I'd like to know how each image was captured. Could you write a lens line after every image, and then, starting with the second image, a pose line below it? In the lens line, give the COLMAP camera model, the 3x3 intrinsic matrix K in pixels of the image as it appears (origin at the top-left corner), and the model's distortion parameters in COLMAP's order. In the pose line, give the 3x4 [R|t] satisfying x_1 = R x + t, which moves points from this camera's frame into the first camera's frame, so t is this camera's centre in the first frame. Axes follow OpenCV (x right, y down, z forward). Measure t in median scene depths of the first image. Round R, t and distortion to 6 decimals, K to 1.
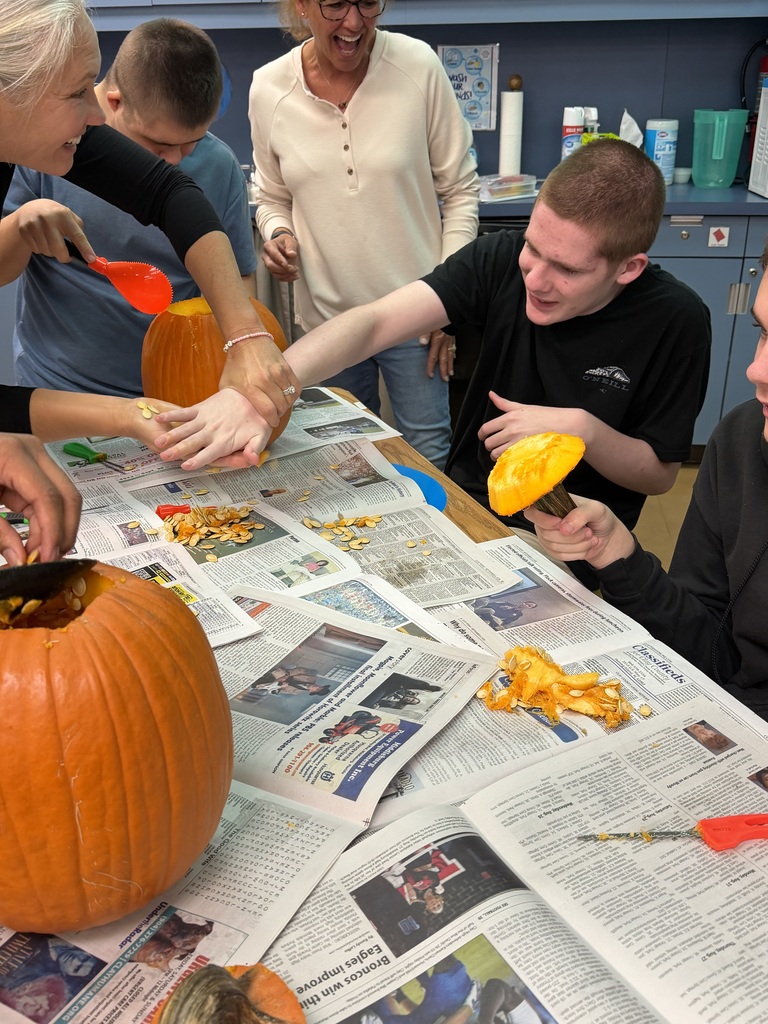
lens RADIAL K [[974.6, 0, 385.9], [0, 974.6, 523.2], [0, 0, 1]] dist [-0.020834, 0.000000]
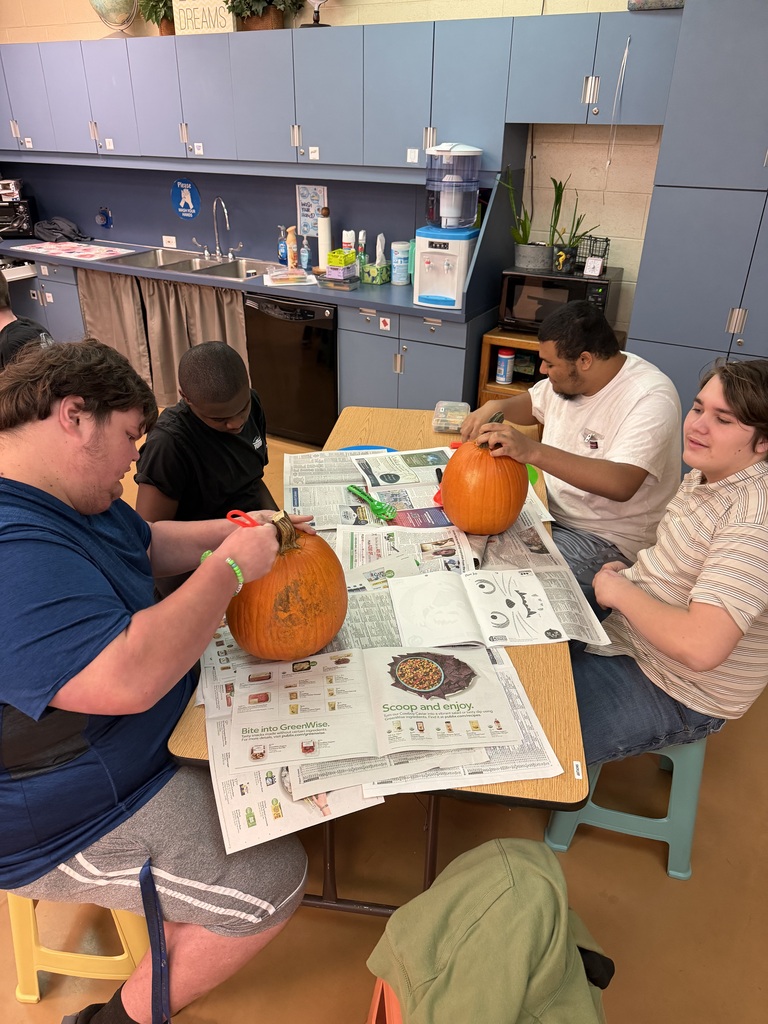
lens RADIAL K [[727.4, 0, 378.4], [0, 727.4, 512.6], [0, 0, 1]] dist [-0.004837, -0.007631]
pose [[0.920808, 0.205674, -0.331377, 3.473409], [-0.184536, 0.978281, 0.094409, -0.444272], [0.343597, -0.025781, 0.938763, -0.606170]]
